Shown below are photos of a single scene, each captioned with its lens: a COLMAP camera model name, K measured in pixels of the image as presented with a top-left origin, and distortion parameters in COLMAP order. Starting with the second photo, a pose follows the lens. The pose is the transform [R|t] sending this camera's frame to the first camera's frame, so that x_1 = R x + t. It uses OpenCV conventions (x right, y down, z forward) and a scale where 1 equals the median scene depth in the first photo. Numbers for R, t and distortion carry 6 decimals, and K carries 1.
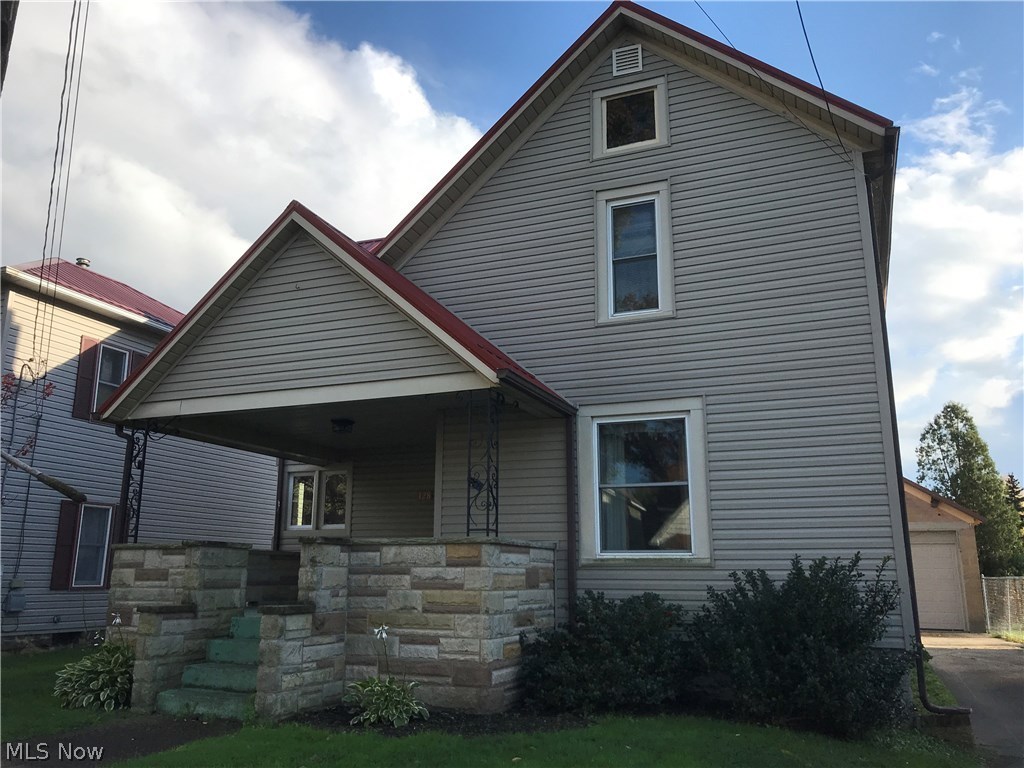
lens RADIAL K [[837.9, 0, 512.0], [0, 837.9, 384.0], [0, 0, 1]] dist [0.053769, -0.098743]
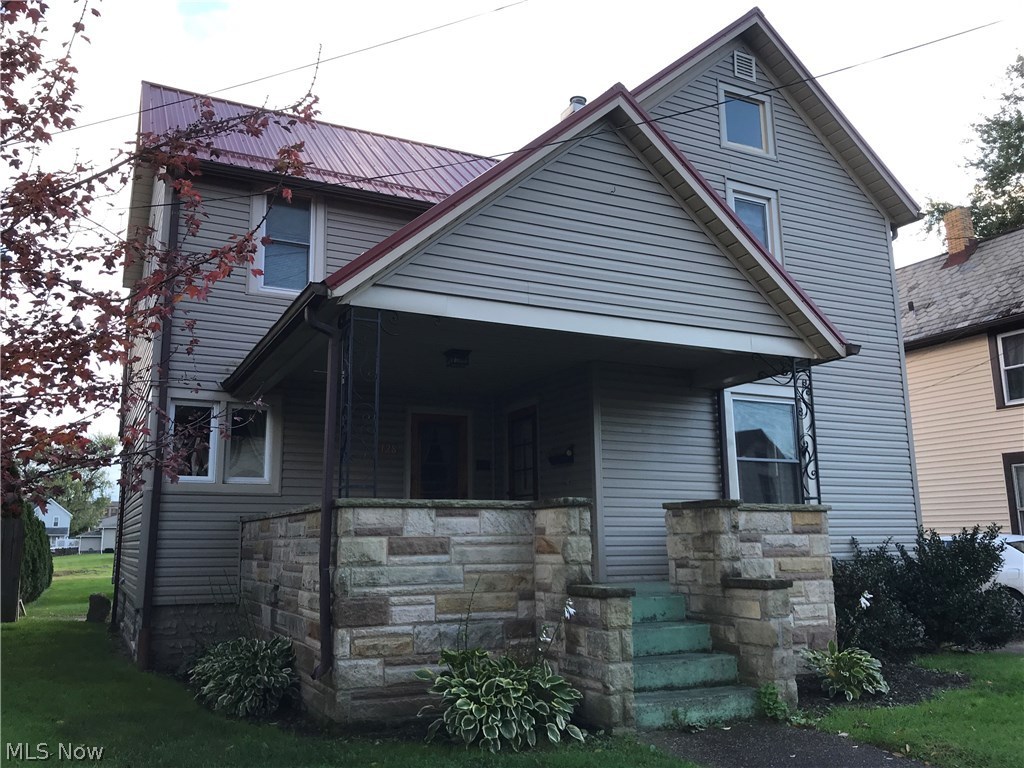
lens RADIAL K [[837.9, 0, 512.0], [0, 837.9, 384.0], [0, 0, 1]] dist [0.053769, -0.098743]
pose [[0.649309, 0.129337, 0.749446, -0.910550], [-0.158551, 0.986801, -0.032934, 0.111093], [-0.743814, -0.097441, 0.661246, 0.524968]]
